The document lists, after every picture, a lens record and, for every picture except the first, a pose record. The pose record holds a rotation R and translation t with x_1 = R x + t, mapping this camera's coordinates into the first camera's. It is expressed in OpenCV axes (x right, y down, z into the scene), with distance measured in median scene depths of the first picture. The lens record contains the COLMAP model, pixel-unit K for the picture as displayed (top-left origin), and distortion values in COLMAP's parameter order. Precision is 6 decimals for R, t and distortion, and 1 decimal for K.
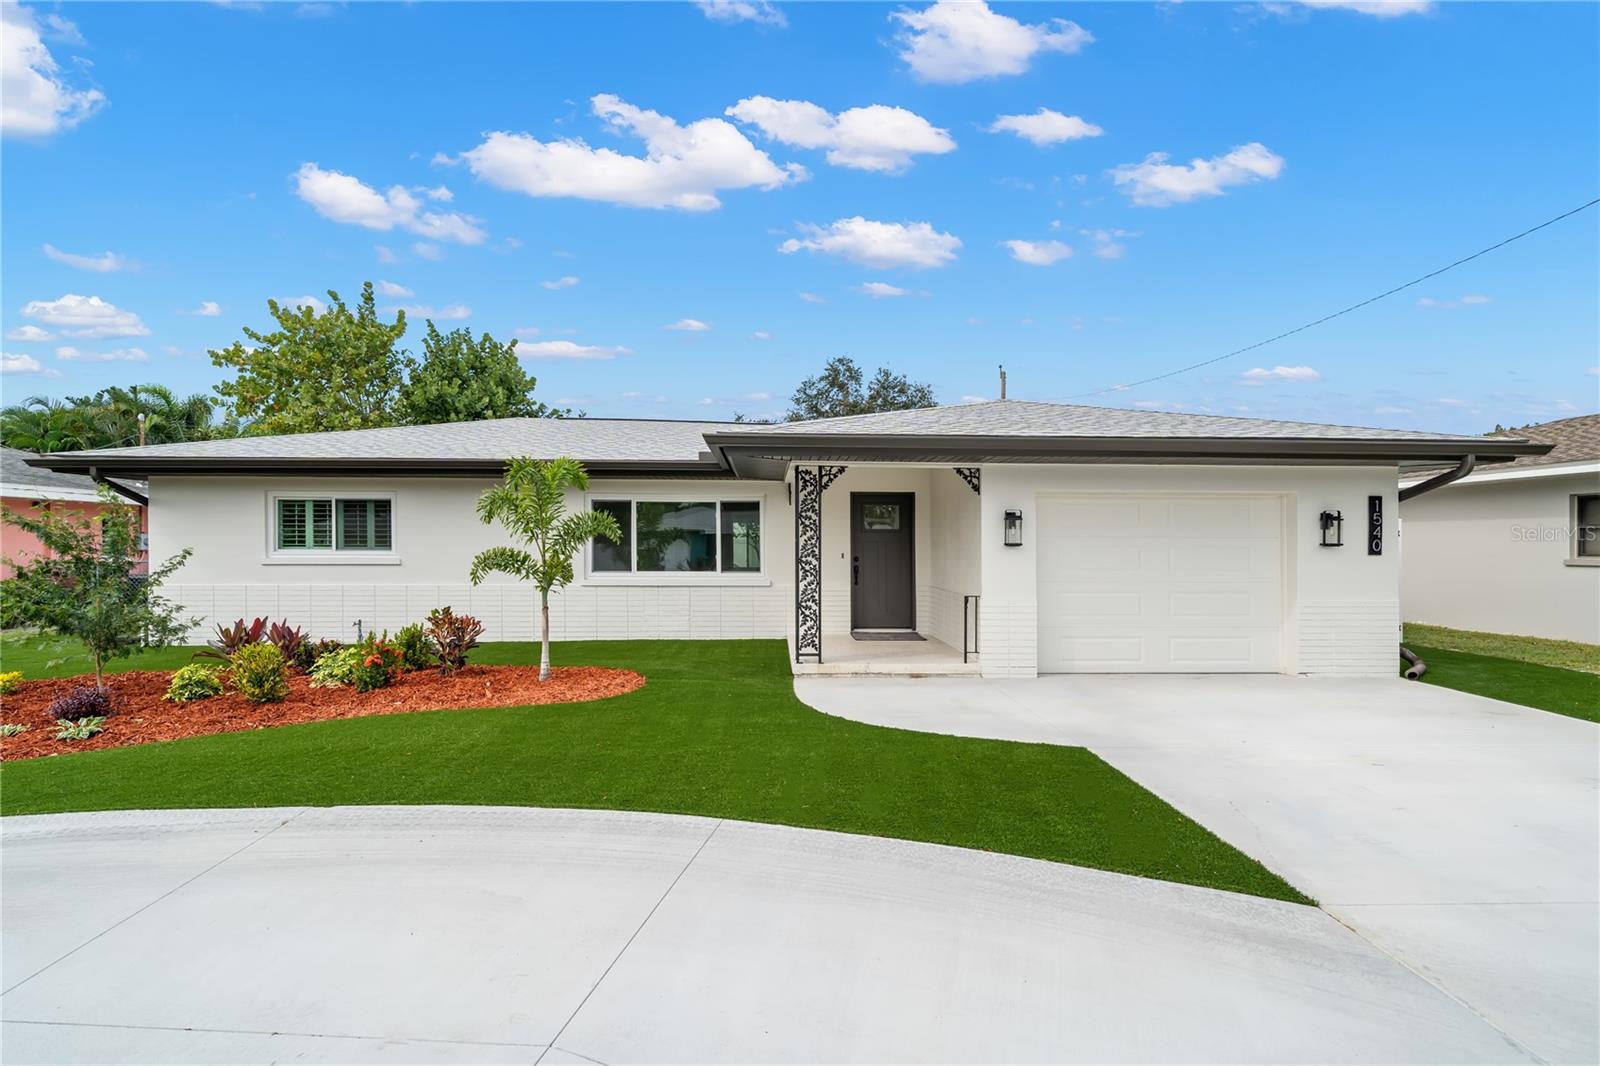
lens RADIAL K [[756.9, 0, 800.0], [0, 756.9, 533.0], [0, 0, 1]] dist [0.016240, -0.017726]
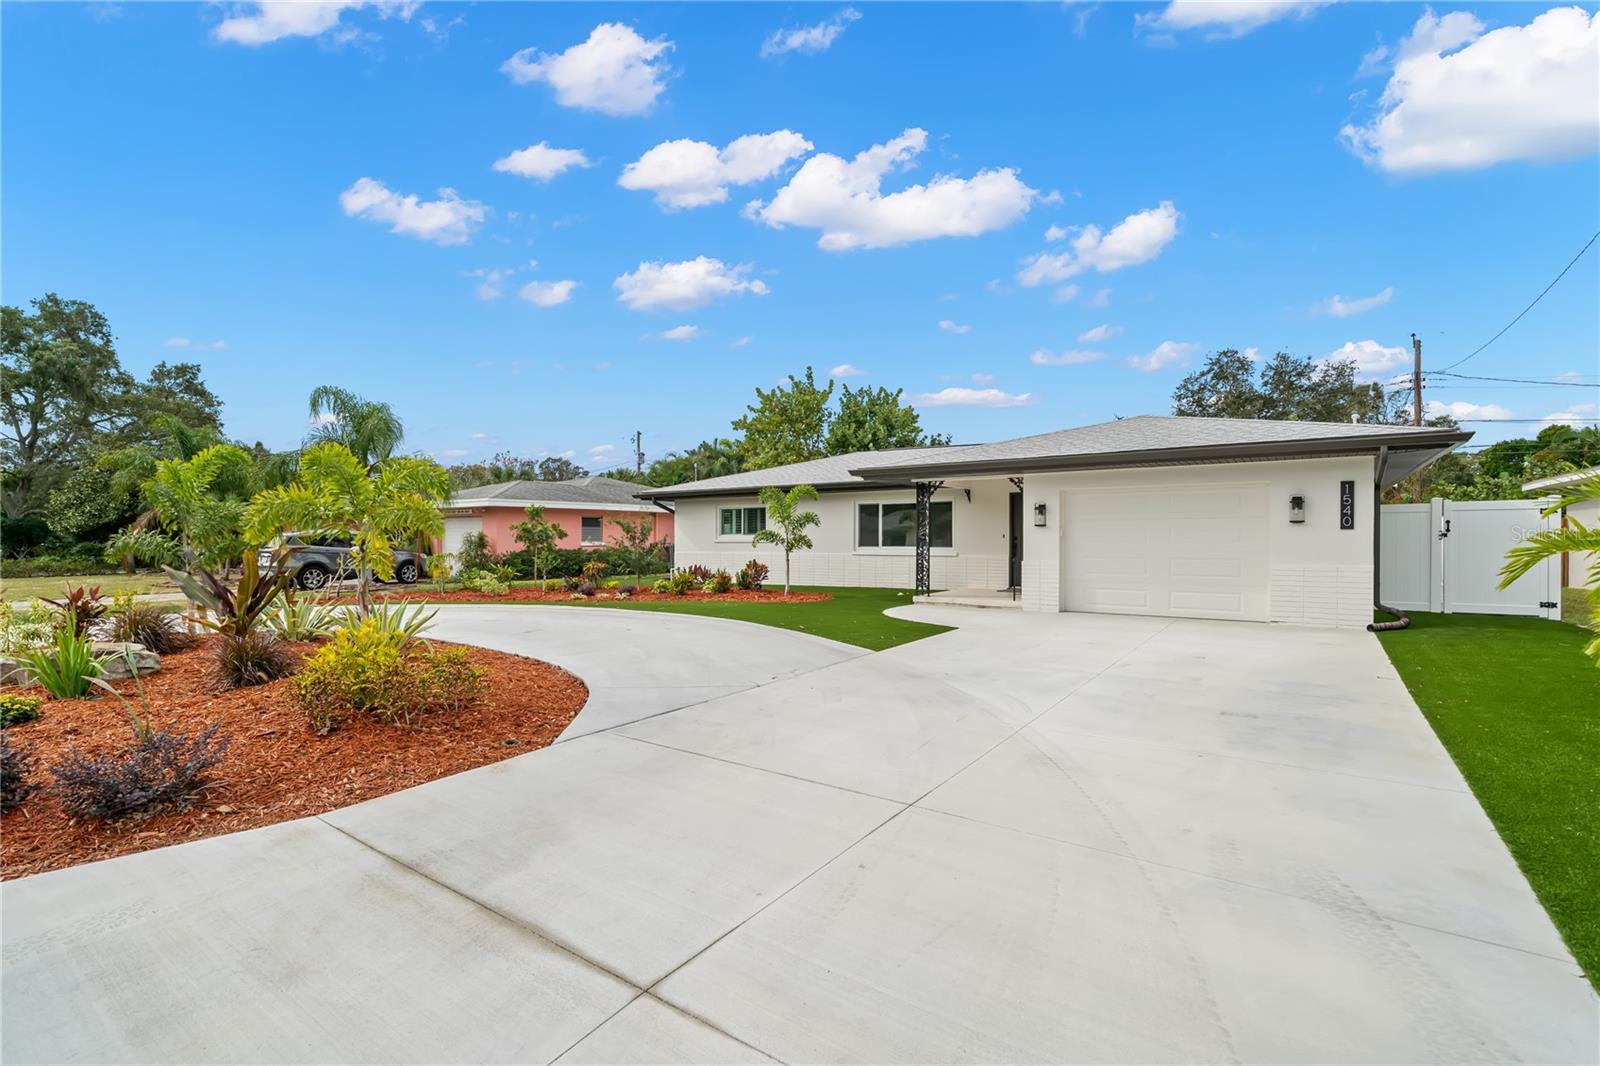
lens RADIAL K [[691.5, 0, 798.2], [0, 691.5, 529.6], [0, 0, 1]] dist [0.000998, 0.000193]
pose [[0.802920, -0.011386, -0.595978, 0.304139], [0.012281, 0.999921, -0.002558, 0.008877], [0.595961, -0.005266, 0.802996, -0.181329]]
